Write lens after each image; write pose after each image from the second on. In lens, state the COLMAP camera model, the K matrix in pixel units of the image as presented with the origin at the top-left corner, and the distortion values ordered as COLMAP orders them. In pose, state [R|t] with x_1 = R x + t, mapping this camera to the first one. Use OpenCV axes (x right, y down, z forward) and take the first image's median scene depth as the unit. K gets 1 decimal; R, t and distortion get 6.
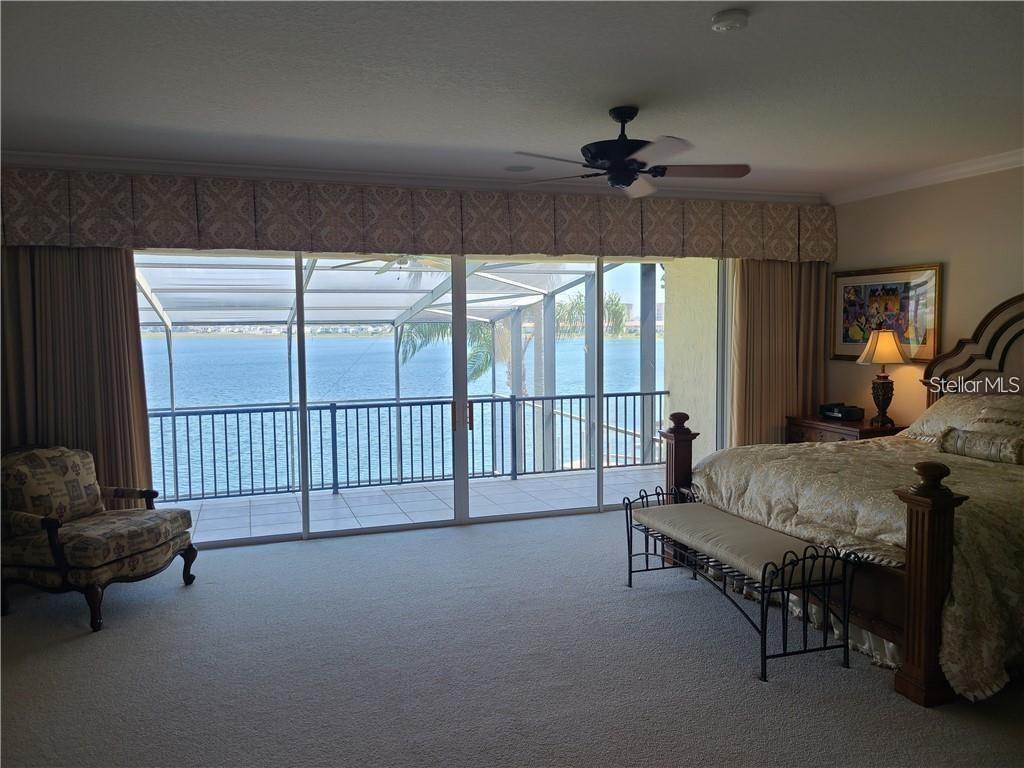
lens RADIAL K [[777.6, 0, 497.1], [0, 777.6, 382.8], [0, 0, 1]] dist [0.057396, -0.014278]
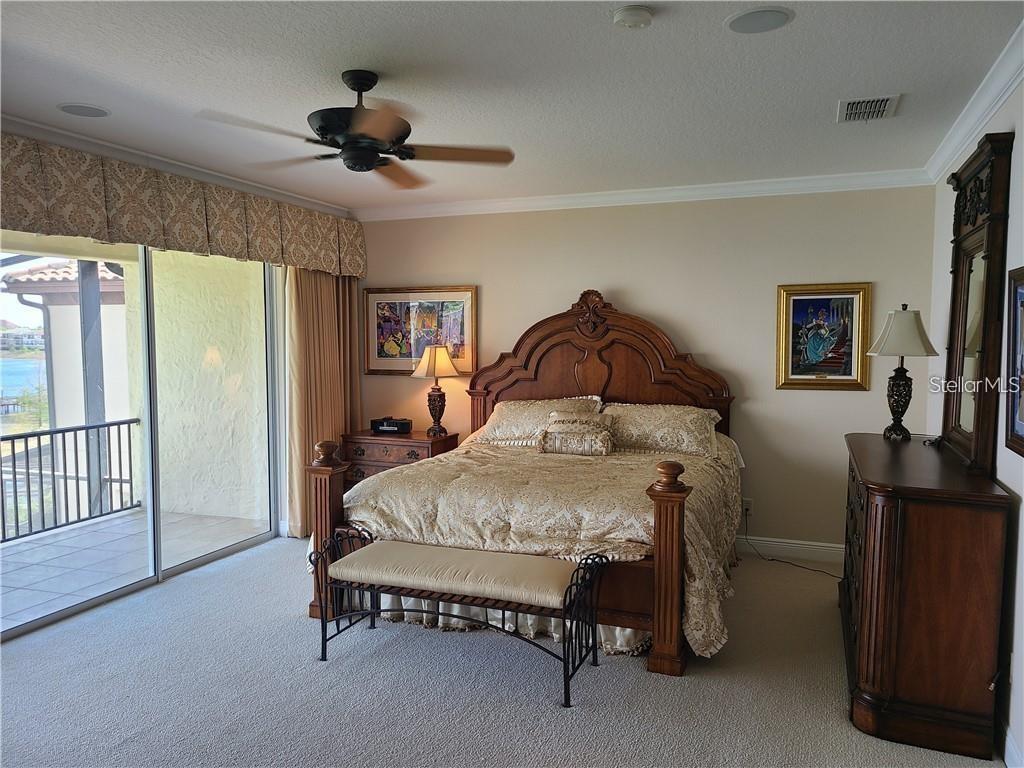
lens RADIAL K [[777.6, 0, 473.5], [0, 777.6, 390.5], [0, 0, 1]] dist [0.057396, -0.014278]
pose [[0.636578, -0.048207, 0.769704, -0.337414], [0.054263, 0.998371, 0.017651, -0.025546], [-0.769301, 0.030530, 0.638156, 0.335801]]
